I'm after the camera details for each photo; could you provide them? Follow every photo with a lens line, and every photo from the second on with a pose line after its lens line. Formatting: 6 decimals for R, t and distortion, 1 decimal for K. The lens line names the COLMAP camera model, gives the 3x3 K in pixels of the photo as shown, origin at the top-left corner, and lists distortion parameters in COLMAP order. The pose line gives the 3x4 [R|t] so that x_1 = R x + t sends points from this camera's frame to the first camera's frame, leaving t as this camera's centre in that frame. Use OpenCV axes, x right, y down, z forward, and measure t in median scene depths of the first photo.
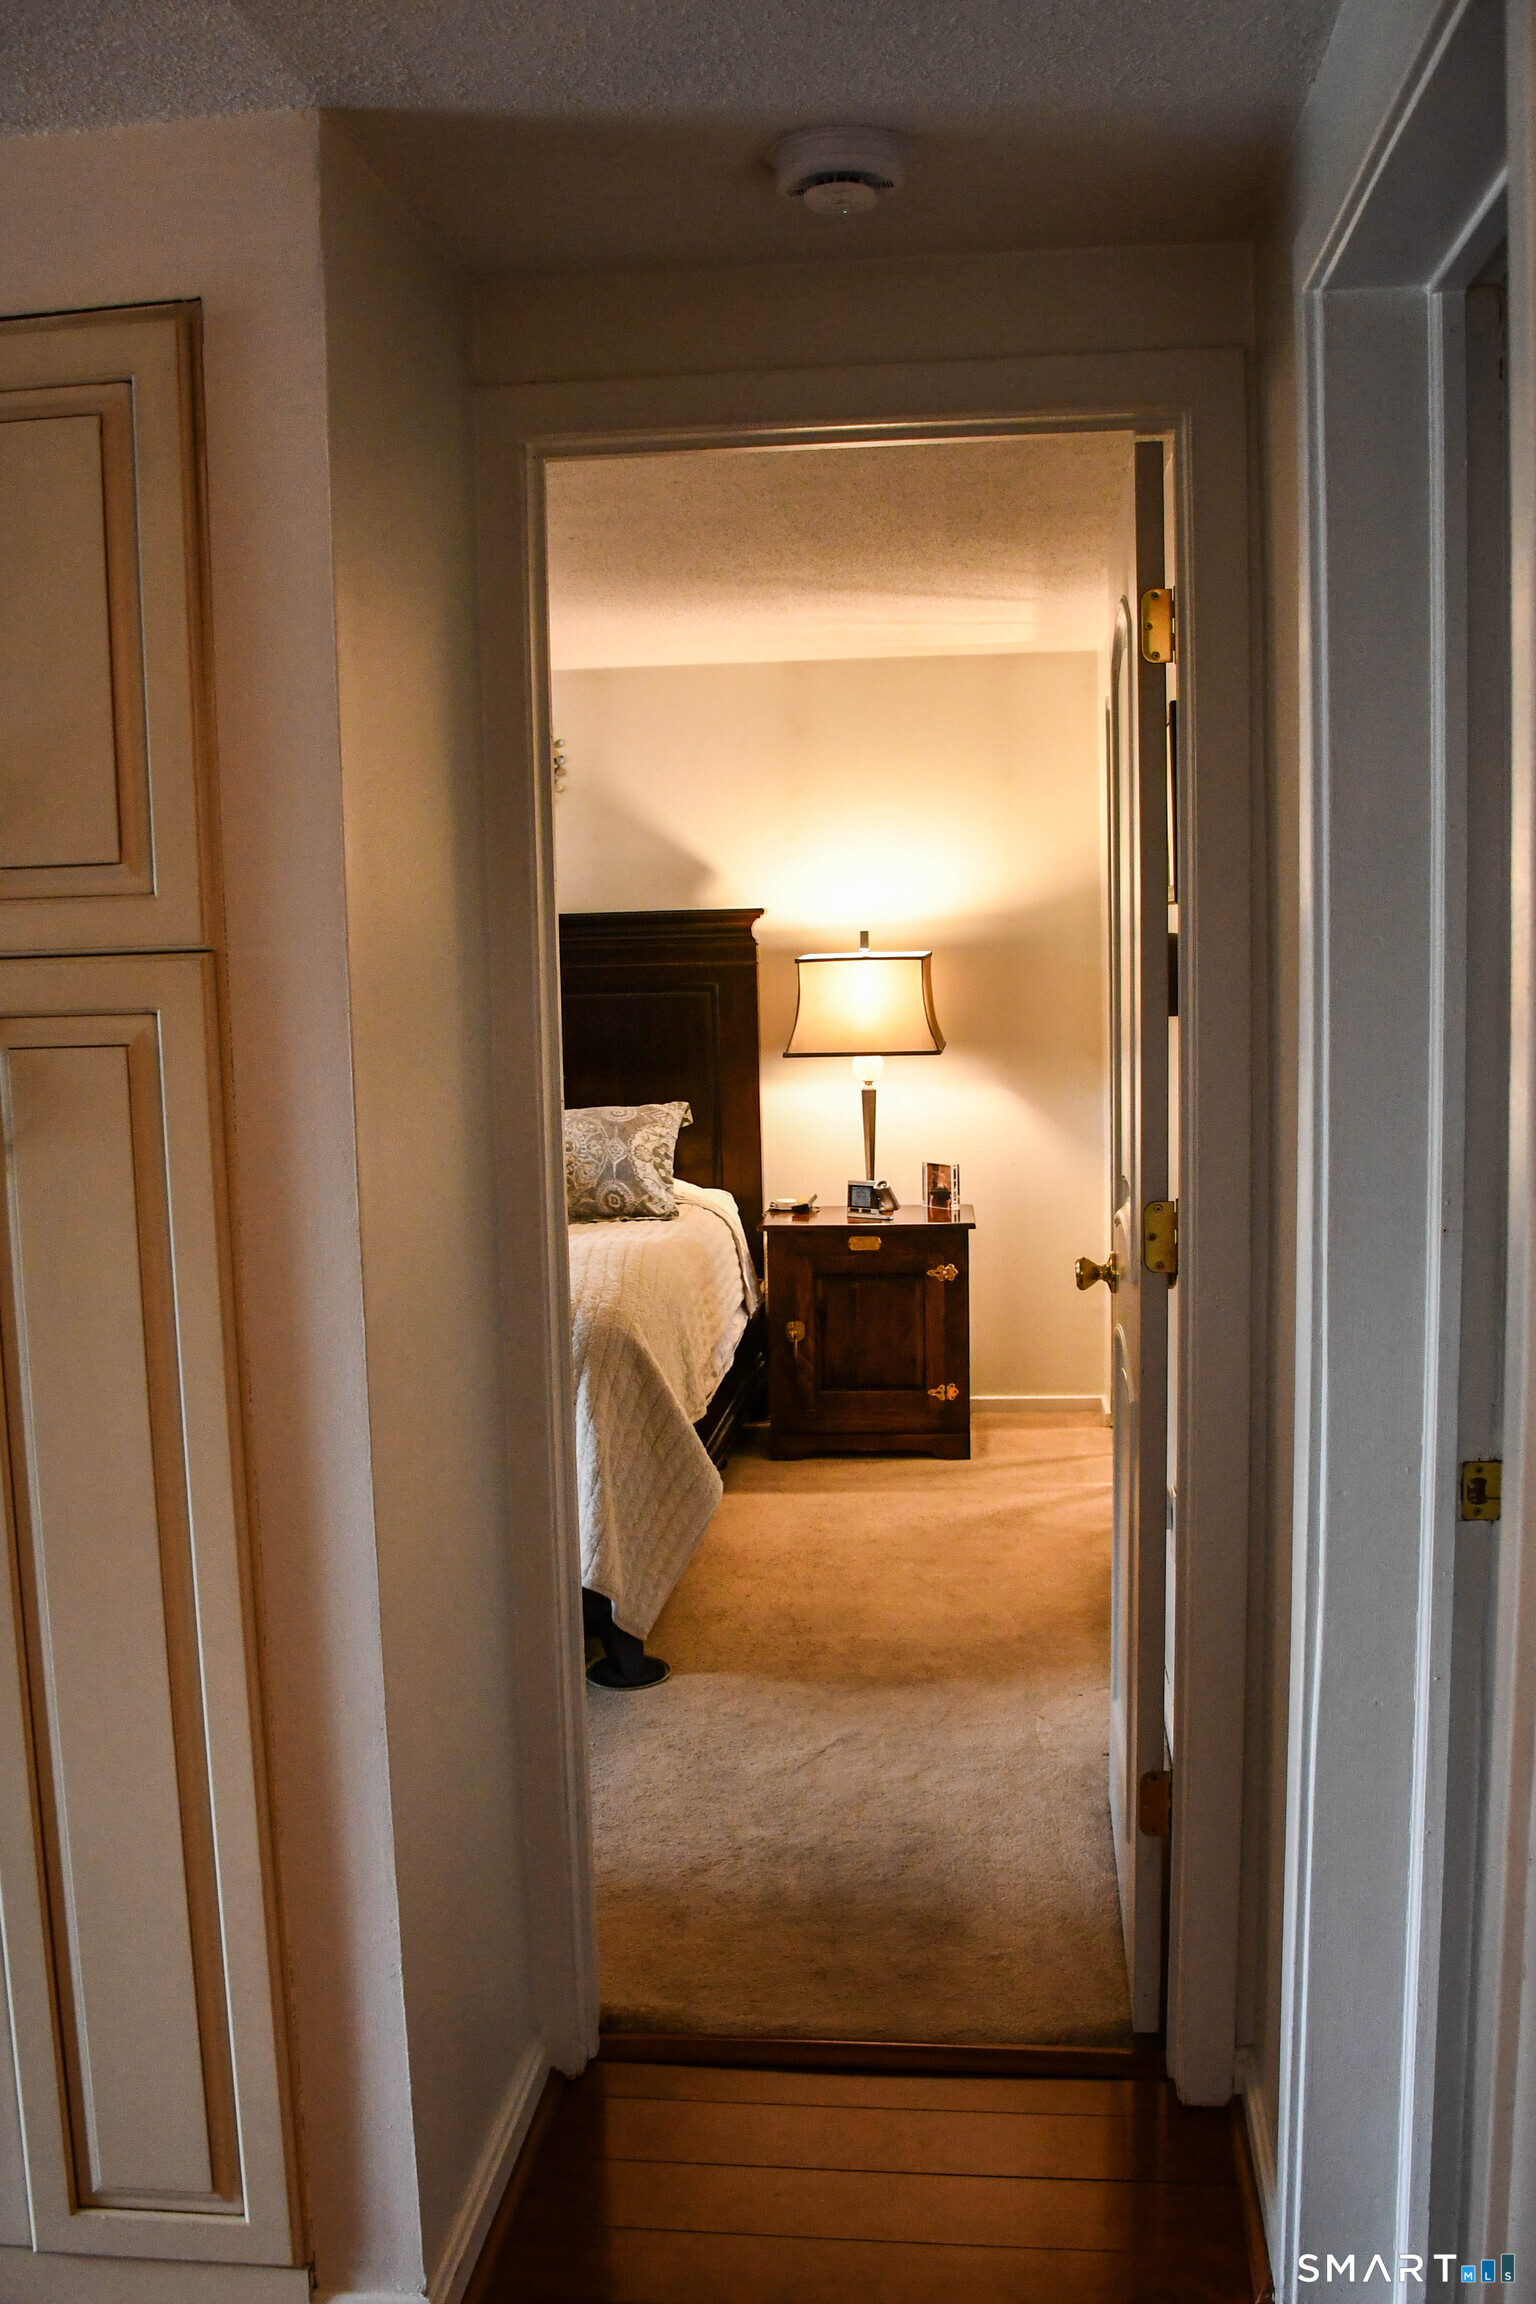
lens RADIAL K [[1786.6, 0, 768.0], [0, 1786.6, 1152.0], [0, 0, 1]] dist [-0.150999, 0.106186]
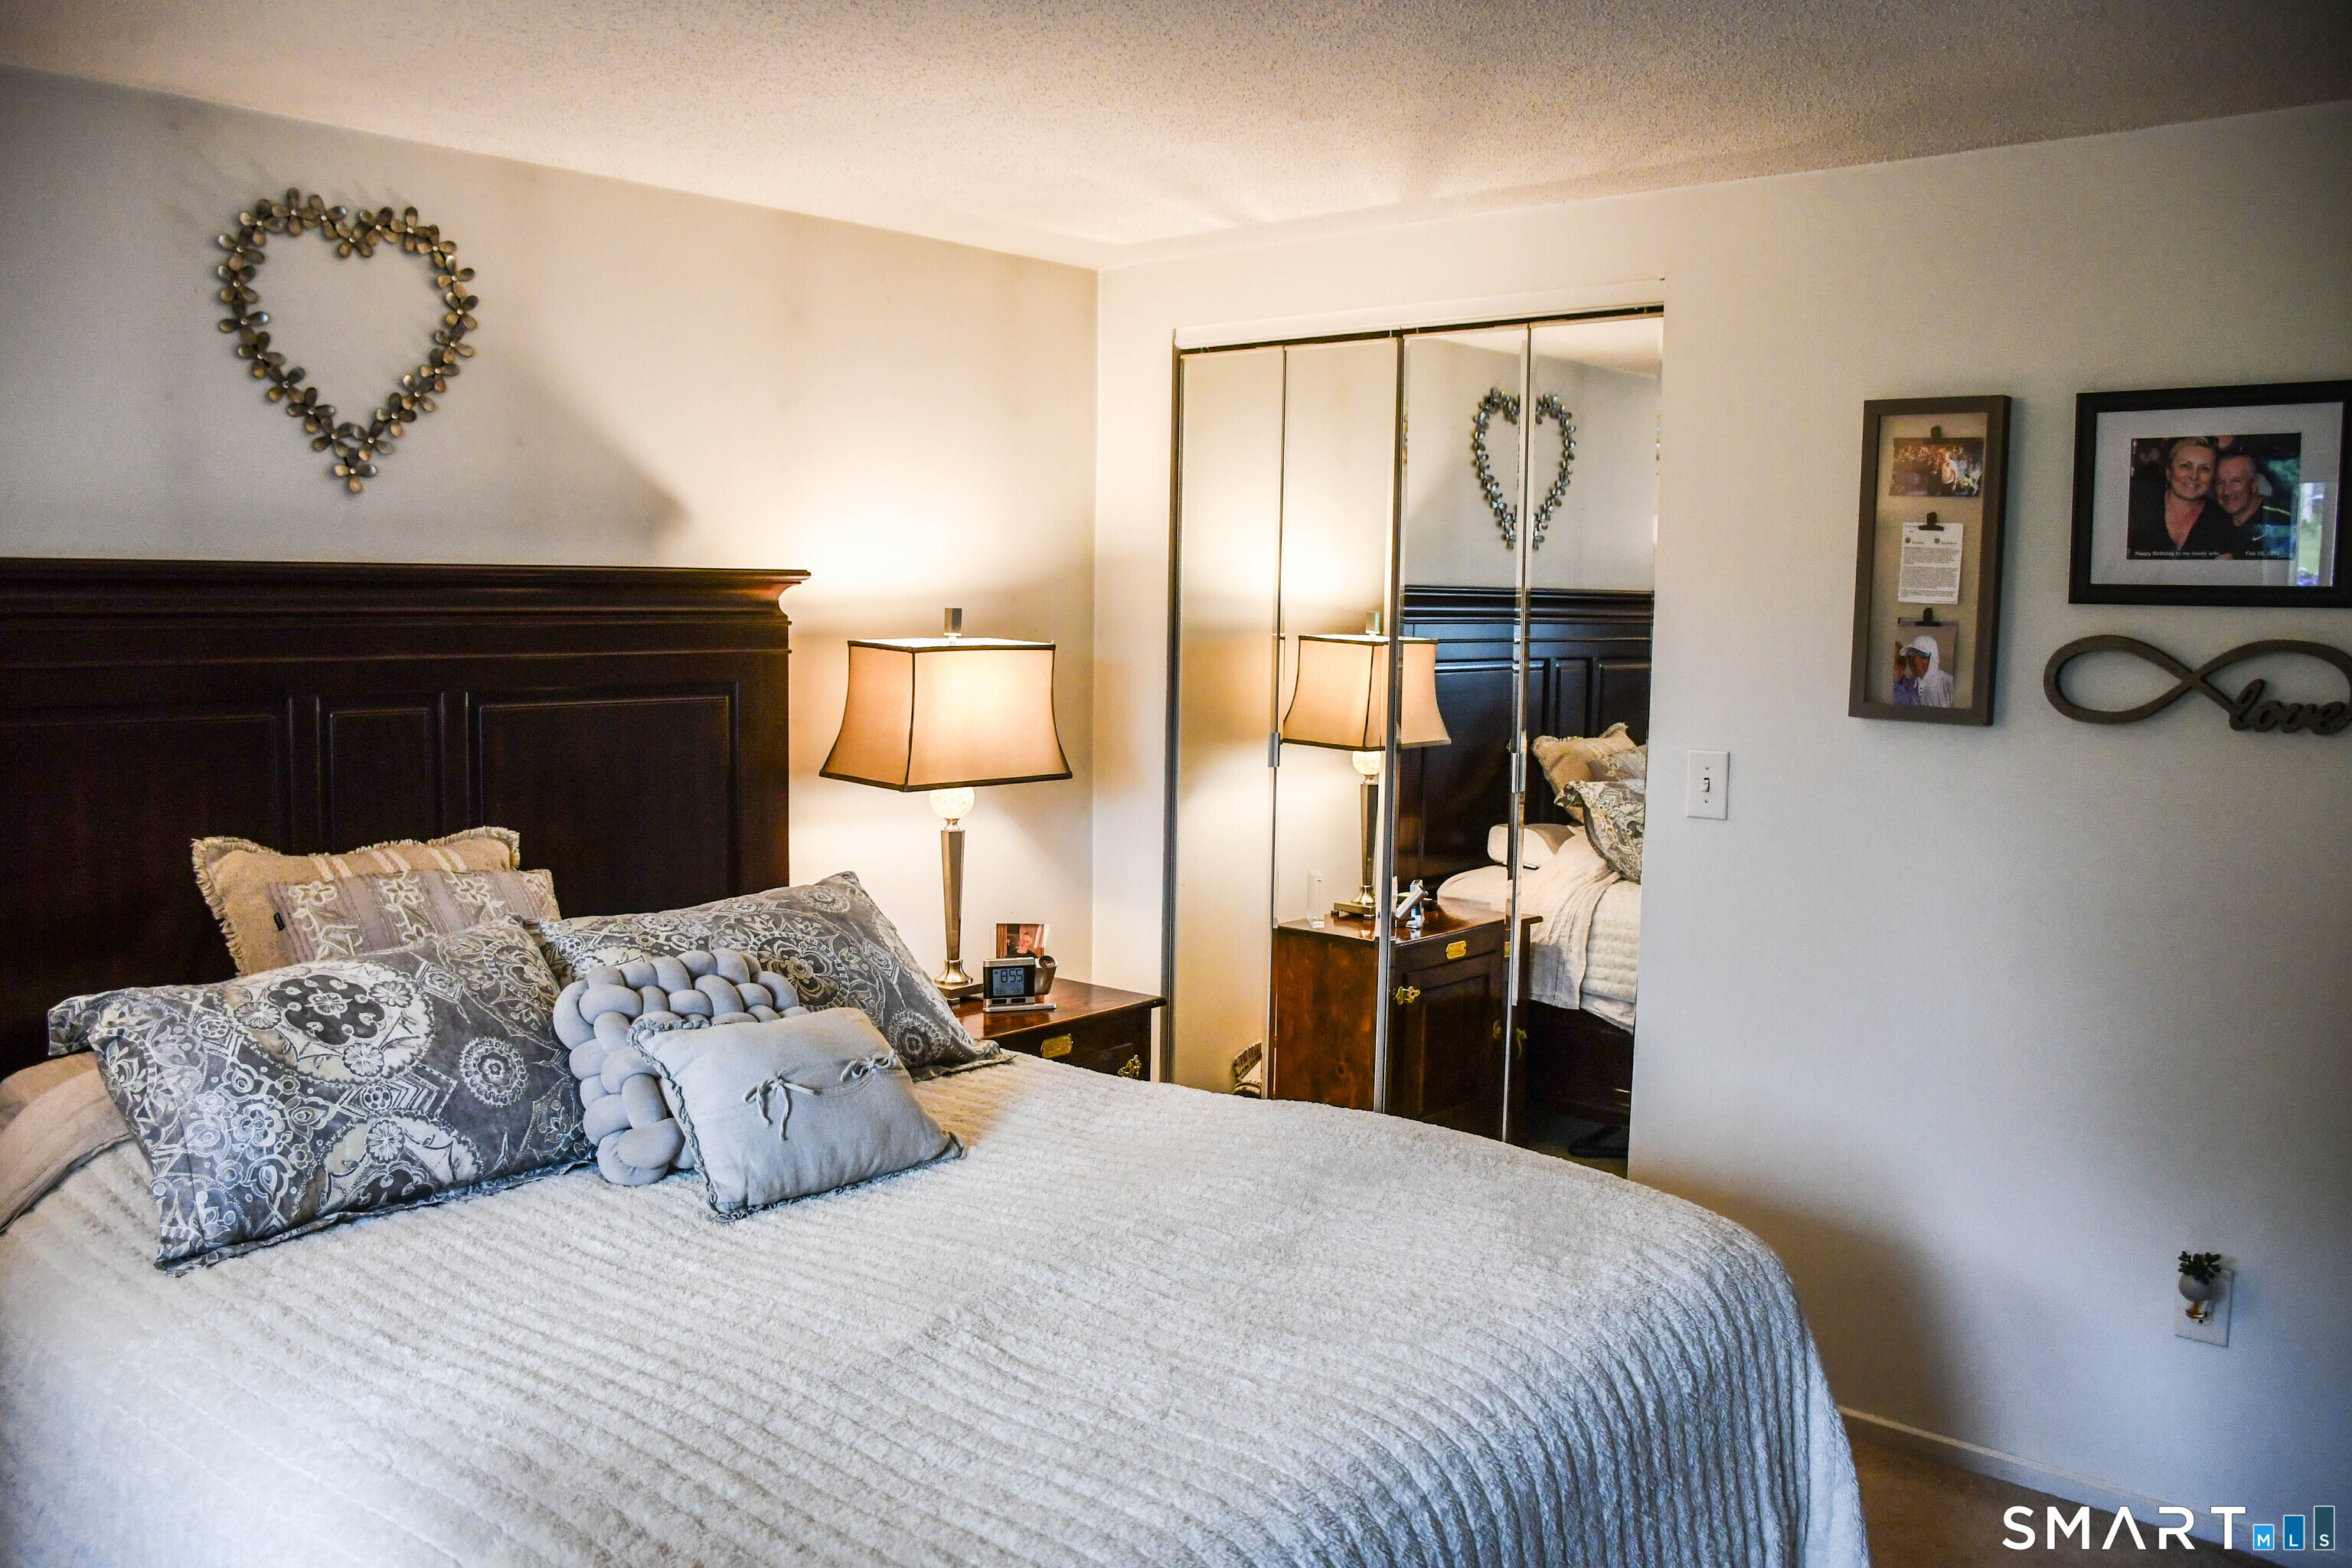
lens RADIAL K [[1823.8, 0, 1180.3], [0, 1823.8, 793.0], [0, 0, 1]] dist [-0.150999, 0.106186]
pose [[0.591090, -0.052369, 0.804904, -0.466337], [0.077502, 0.996960, 0.007950, -0.047844], [-0.802874, 0.057682, 0.593352, 0.486625]]
